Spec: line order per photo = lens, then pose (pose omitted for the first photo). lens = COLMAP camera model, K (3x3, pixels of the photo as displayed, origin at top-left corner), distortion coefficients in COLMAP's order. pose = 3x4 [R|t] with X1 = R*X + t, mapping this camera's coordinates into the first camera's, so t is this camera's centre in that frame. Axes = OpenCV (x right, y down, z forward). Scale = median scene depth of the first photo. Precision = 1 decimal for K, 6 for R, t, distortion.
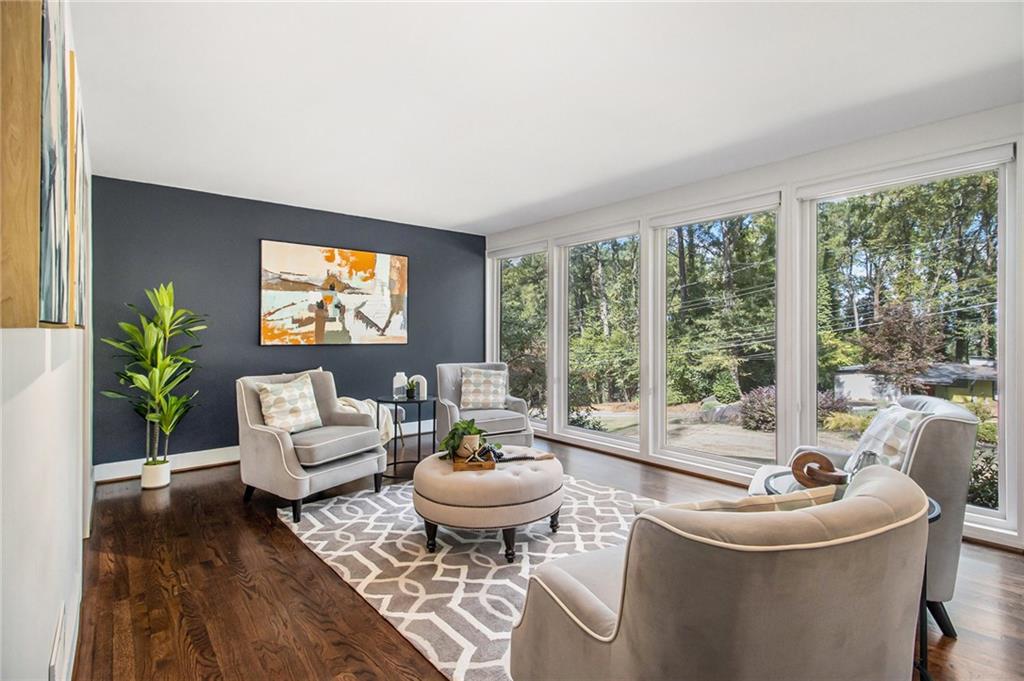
lens RADIAL K [[477.4, 0, 521.0], [0, 477.4, 329.2], [0, 0, 1]] dist [0.014994, -0.023077]
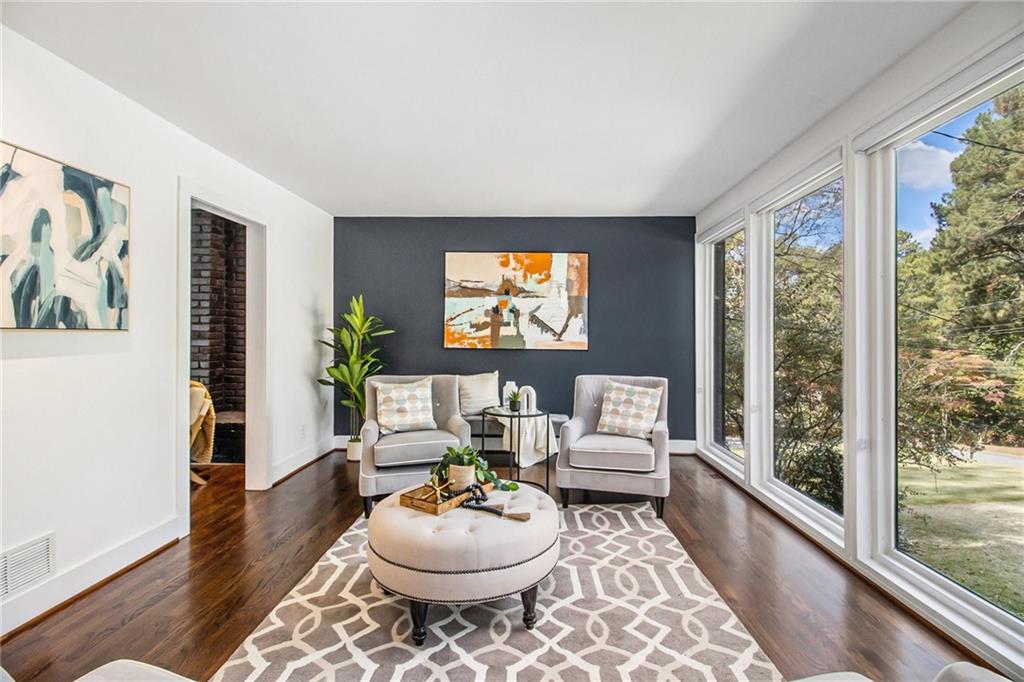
lens RADIAL K [[482.5, 0, 513.7], [0, 482.5, 330.8], [0, 0, 1]] dist [0.034338, -0.024295]
pose [[0.746184, -0.000479, -0.665739, 0.297174], [-0.003938, 0.999979, -0.005133, -0.000894], [0.665728, 0.006451, 0.746167, 0.260419]]
